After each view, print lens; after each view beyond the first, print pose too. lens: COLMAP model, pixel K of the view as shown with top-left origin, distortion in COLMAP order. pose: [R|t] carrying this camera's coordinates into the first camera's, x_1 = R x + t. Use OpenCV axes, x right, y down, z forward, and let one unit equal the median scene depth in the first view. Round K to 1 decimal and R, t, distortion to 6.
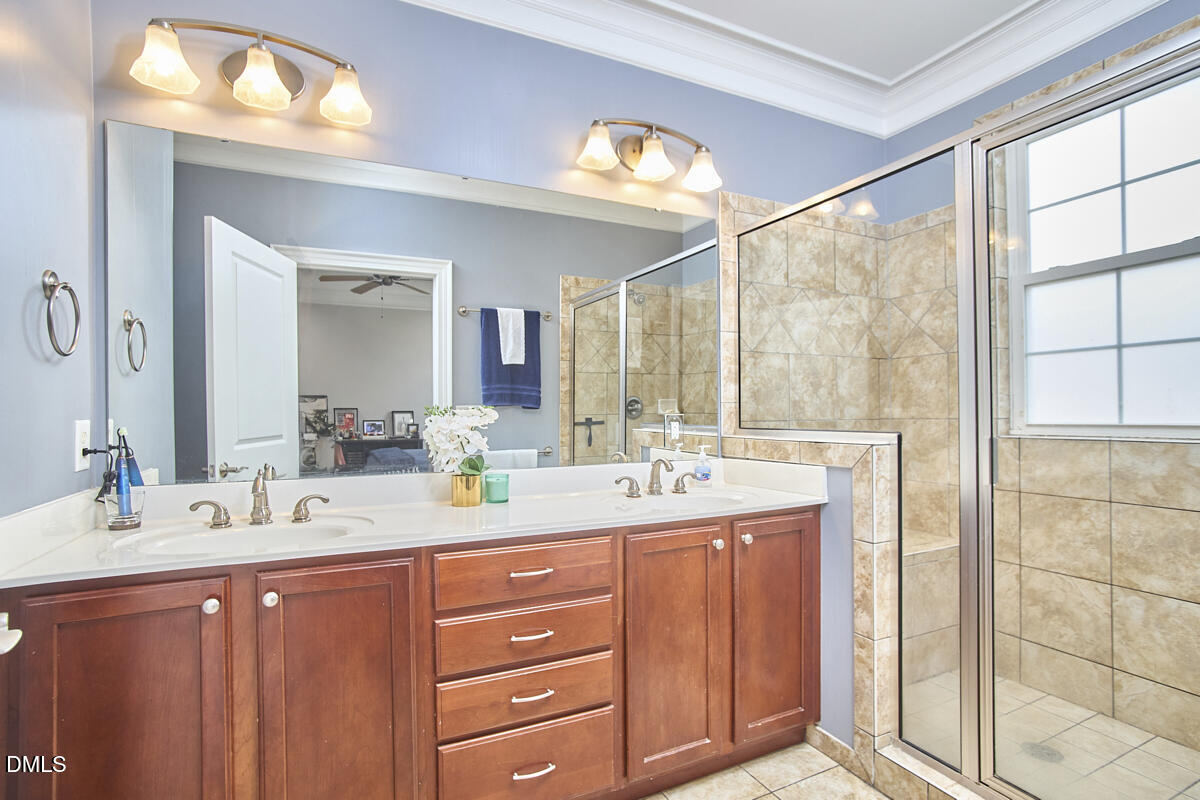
lens RADIAL K [[579.7, 0, 597.8], [0, 579.7, 412.4], [0, 0, 1]] dist [-0.054982, 0.035805]
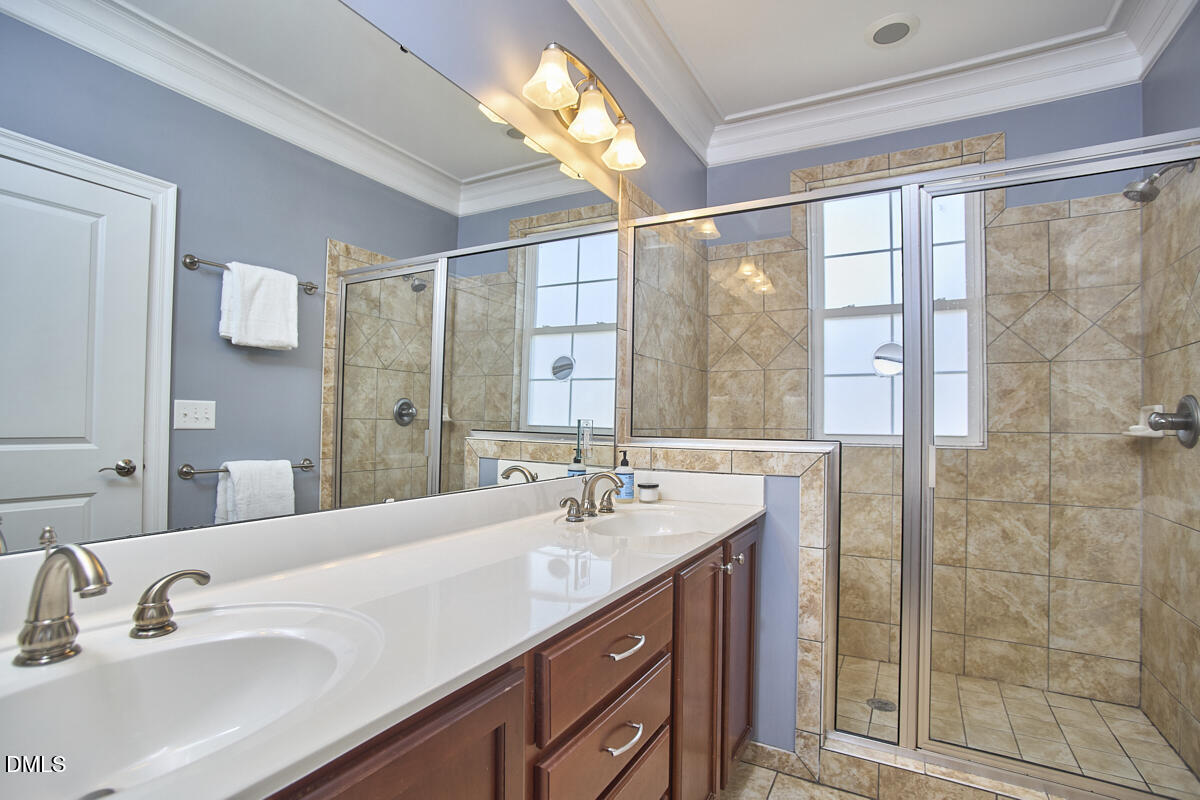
lens RADIAL K [[575.7, 0, 599.3], [0, 575.7, 421.5], [0, 0, 1]] dist [-0.039703, 0.000557]
pose [[0.827144, 0.017060, 0.561731, -0.337784], [-0.017838, 0.999832, -0.004098, 0.008945], [-0.561707, -0.006630, 0.827310, 0.294776]]
